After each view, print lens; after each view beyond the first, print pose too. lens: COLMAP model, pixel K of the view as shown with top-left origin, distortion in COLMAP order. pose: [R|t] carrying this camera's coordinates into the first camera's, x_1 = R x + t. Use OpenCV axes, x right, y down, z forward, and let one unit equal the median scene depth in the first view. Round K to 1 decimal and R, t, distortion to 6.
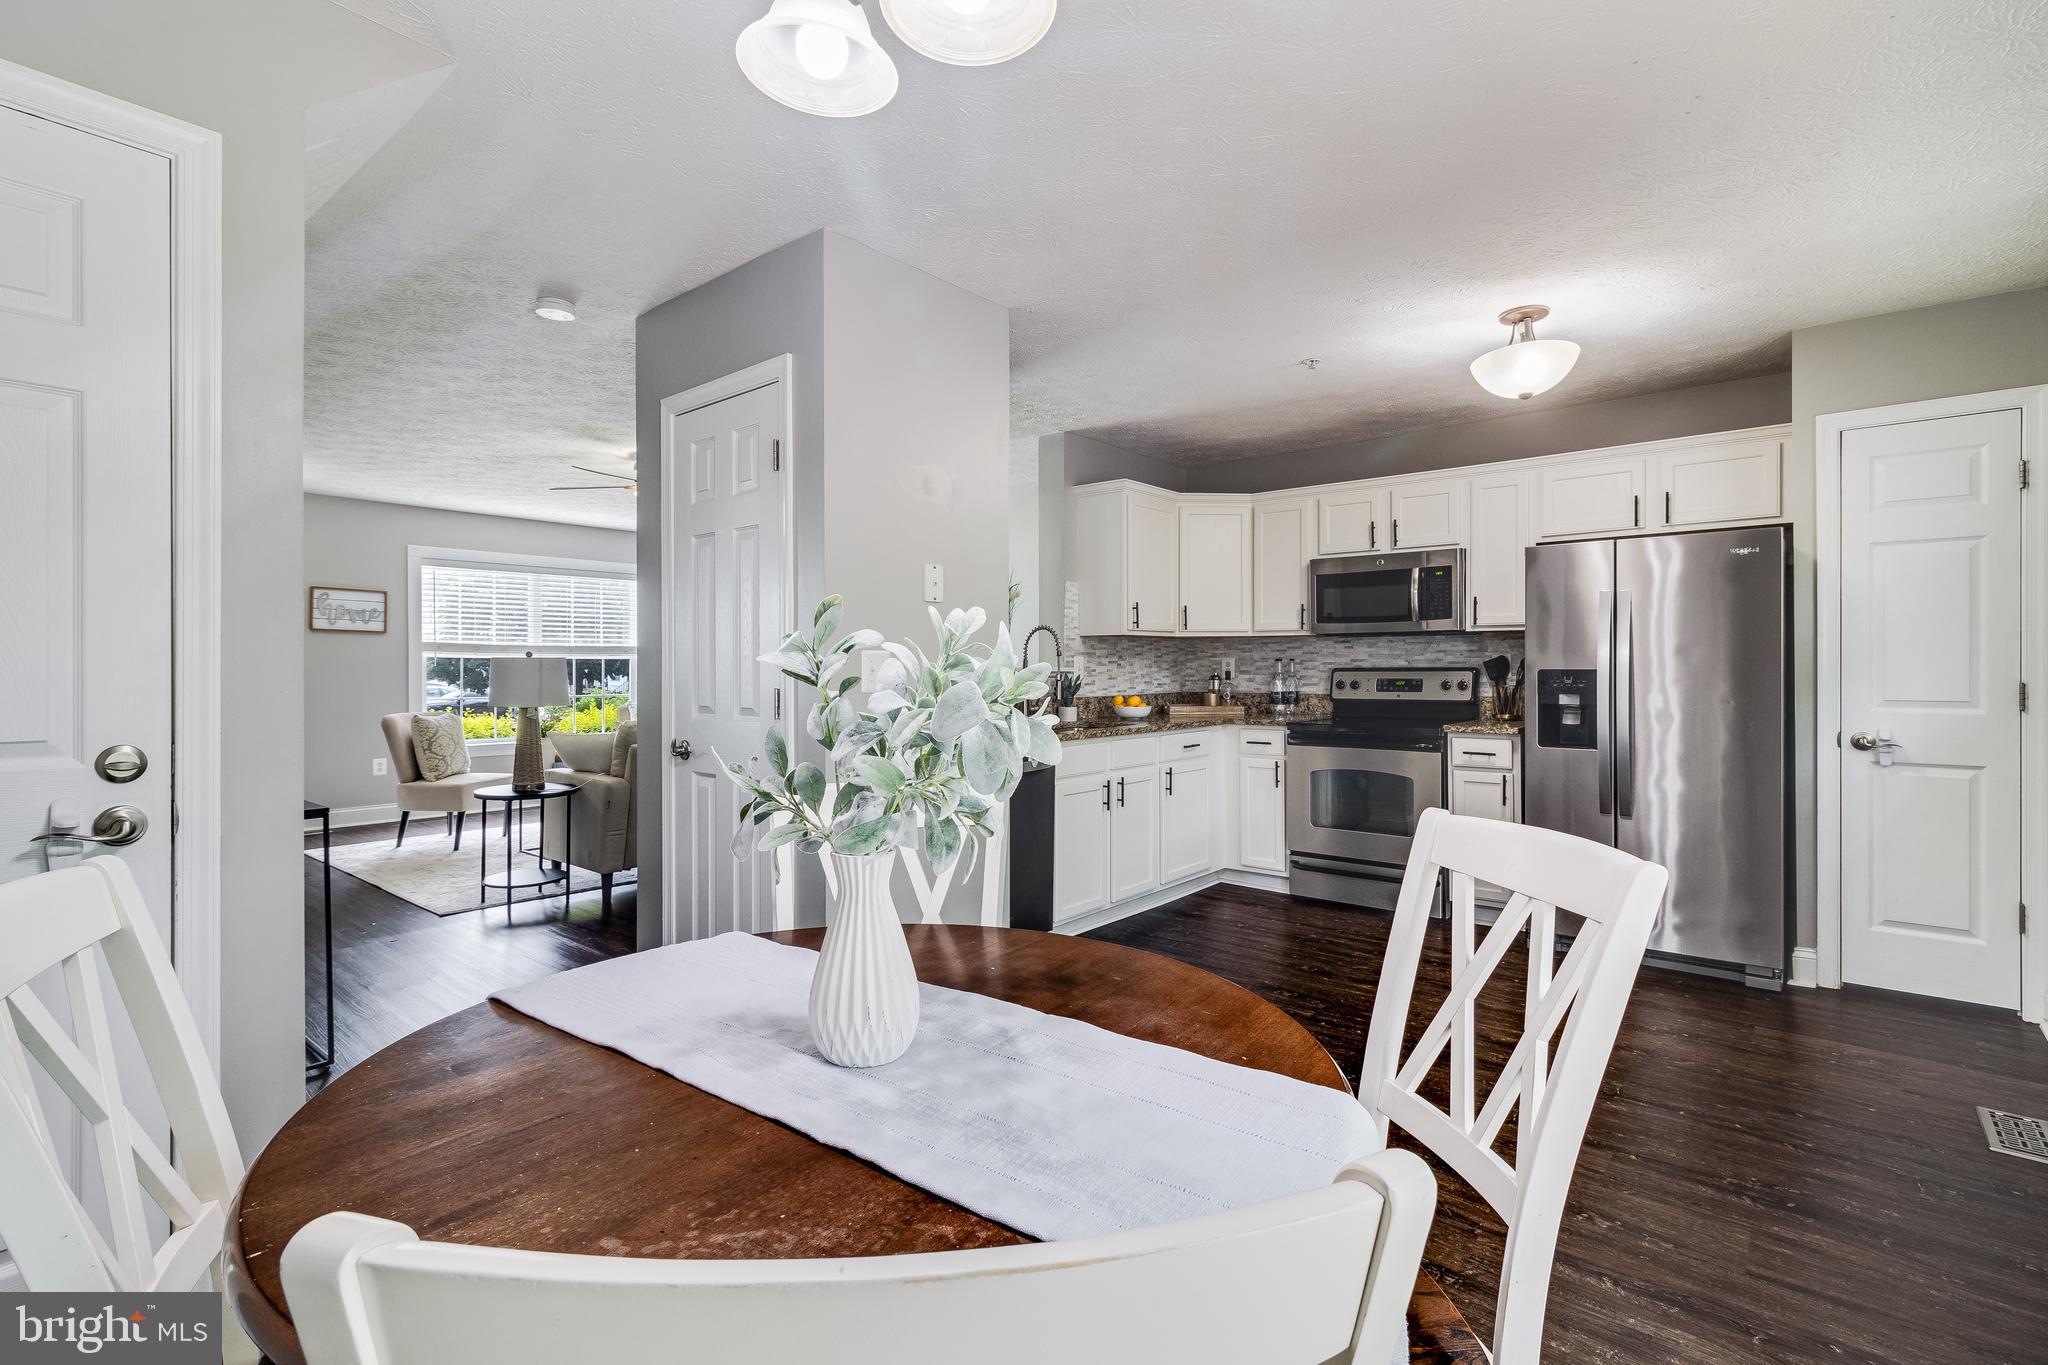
lens RADIAL K [[942.1, 0, 1024.6], [0, 942.1, 671.6], [0, 0, 1]] dist [0.009161, 0.000046]
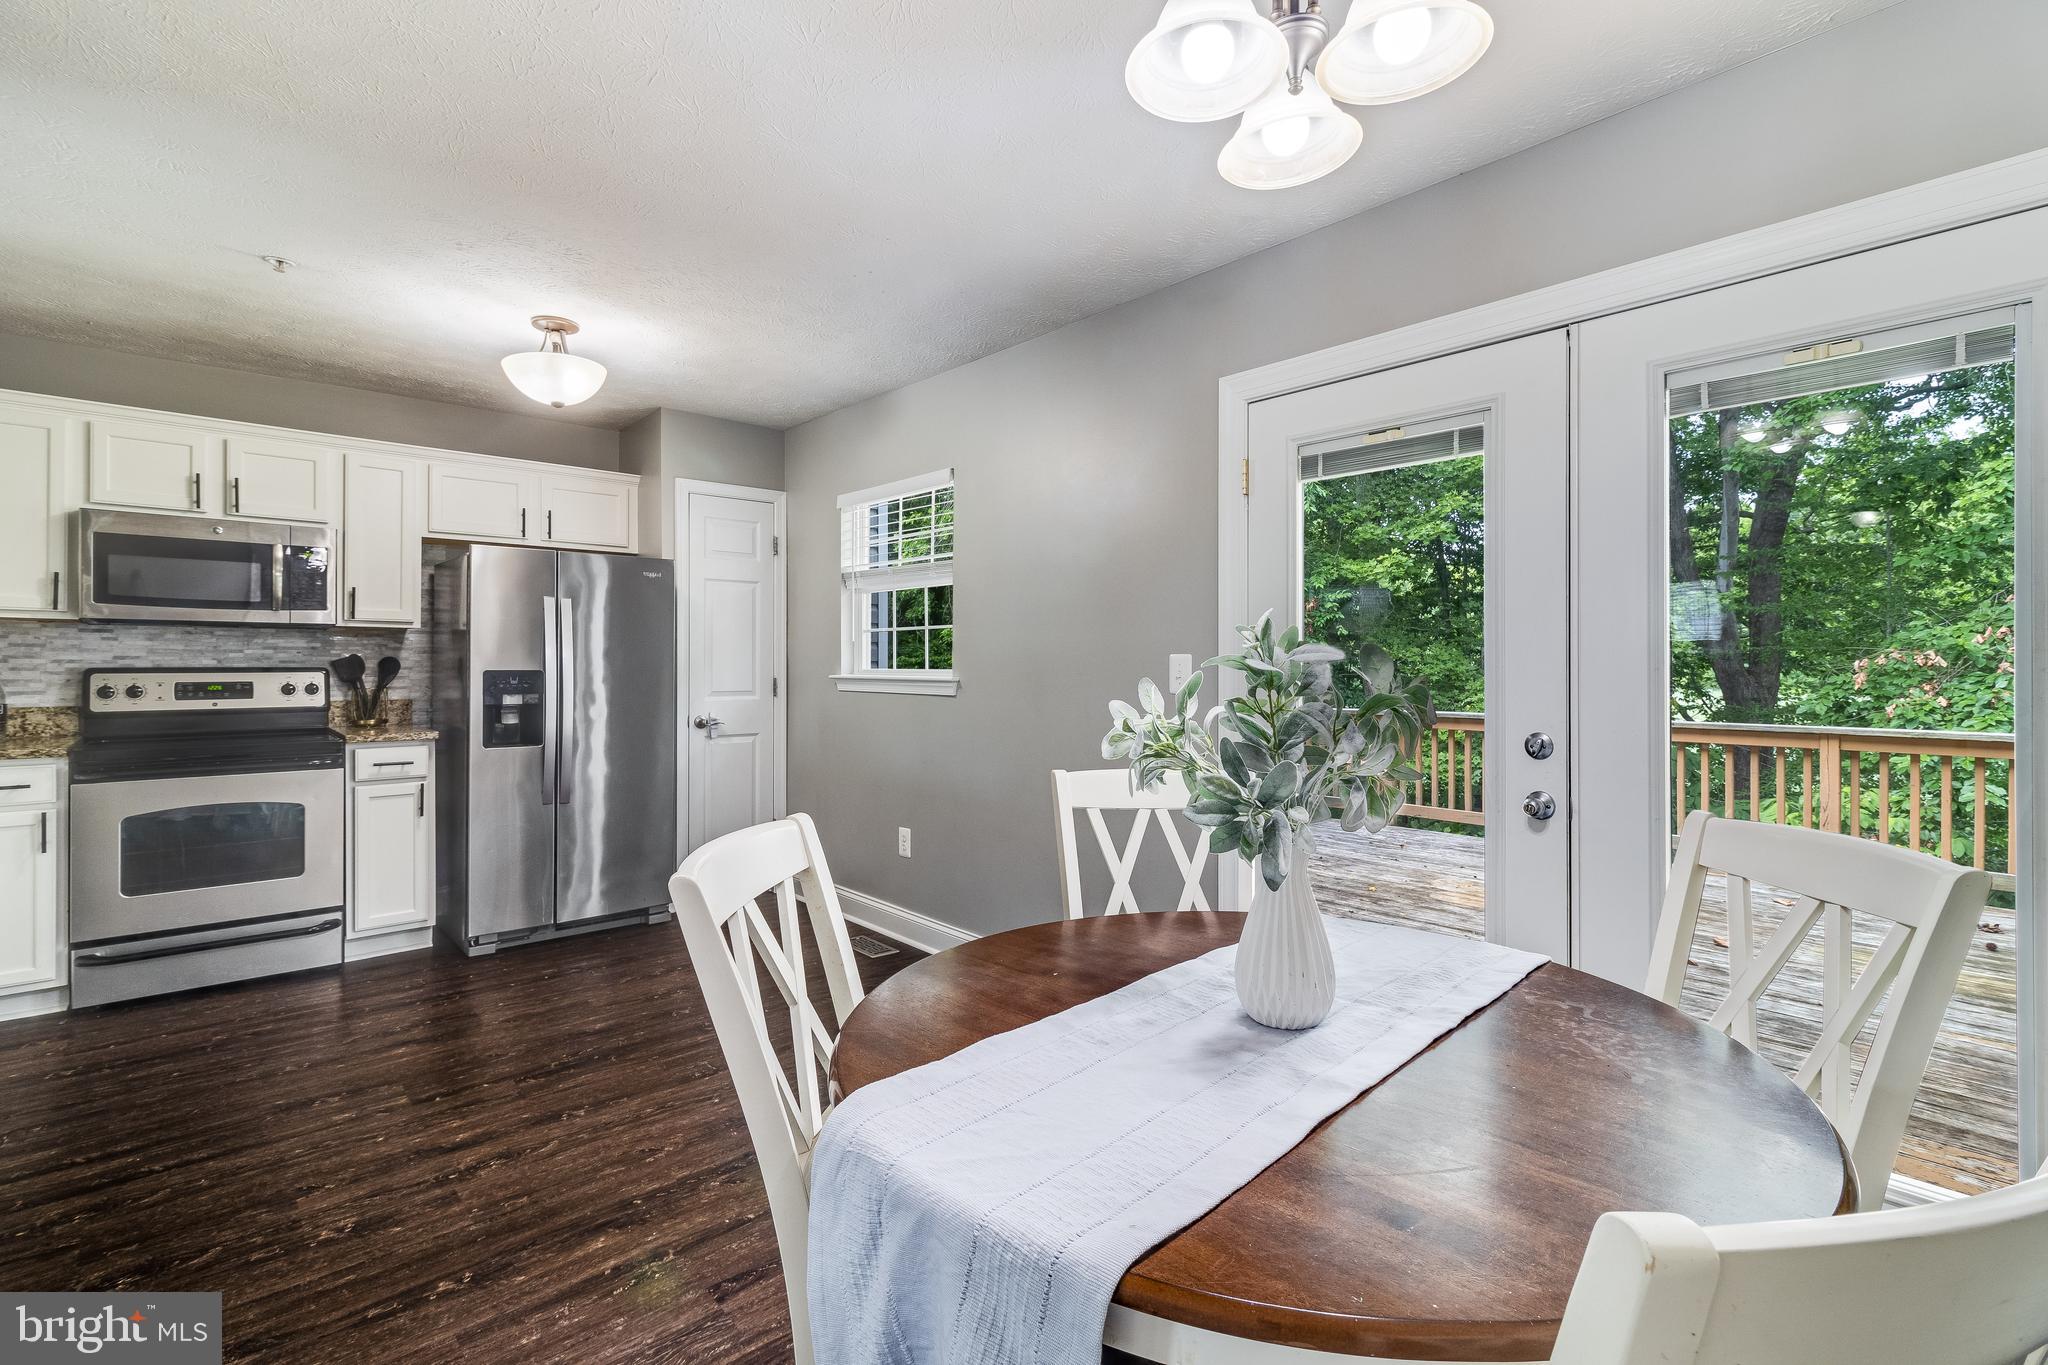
lens RADIAL K [[942.1, 0, 1018.8], [0, 942.1, 663.3], [0, 0, 1]] dist [0.009161, 0.000046]
pose [[0.148513, 0.004375, 0.988901, -0.317657], [0.002033, 0.999987, -0.004729, -0.003242], [-0.988908, 0.002713, 0.148502, 0.272542]]
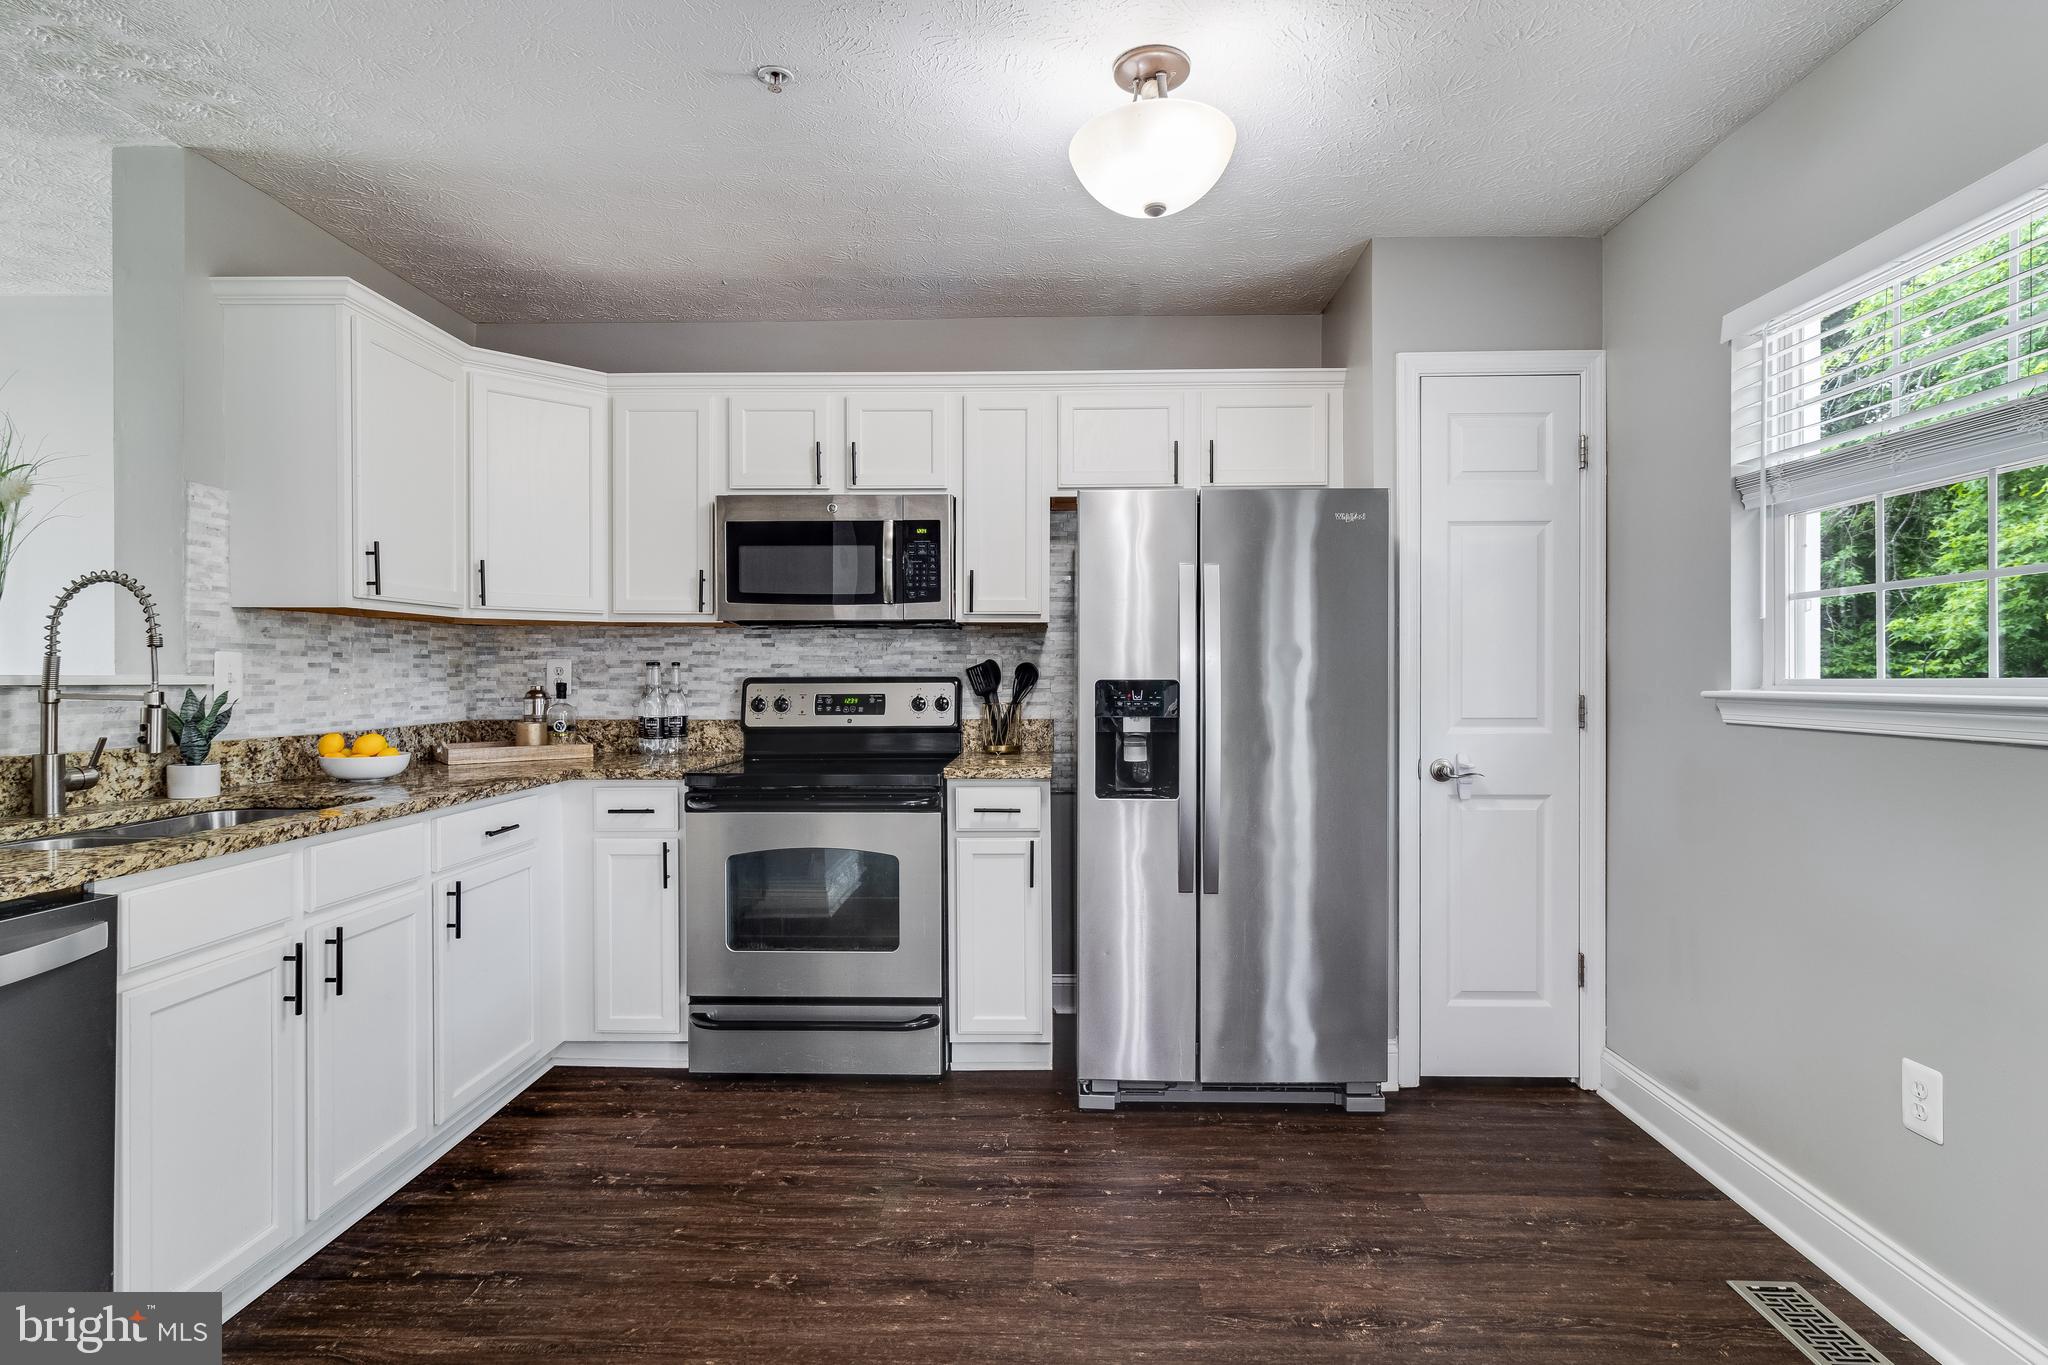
lens RADIAL K [[1056.0, 0, 1026.9], [0, 1056.0, 684.0], [0, 0, 1]] dist [0.004808, -0.001125]
pose [[0.782075, -0.001765, 0.623181, 0.047737], [0.001339, 0.999998, 0.001152, -0.000175], [-0.623182, -0.000066, 0.782077, 0.417681]]
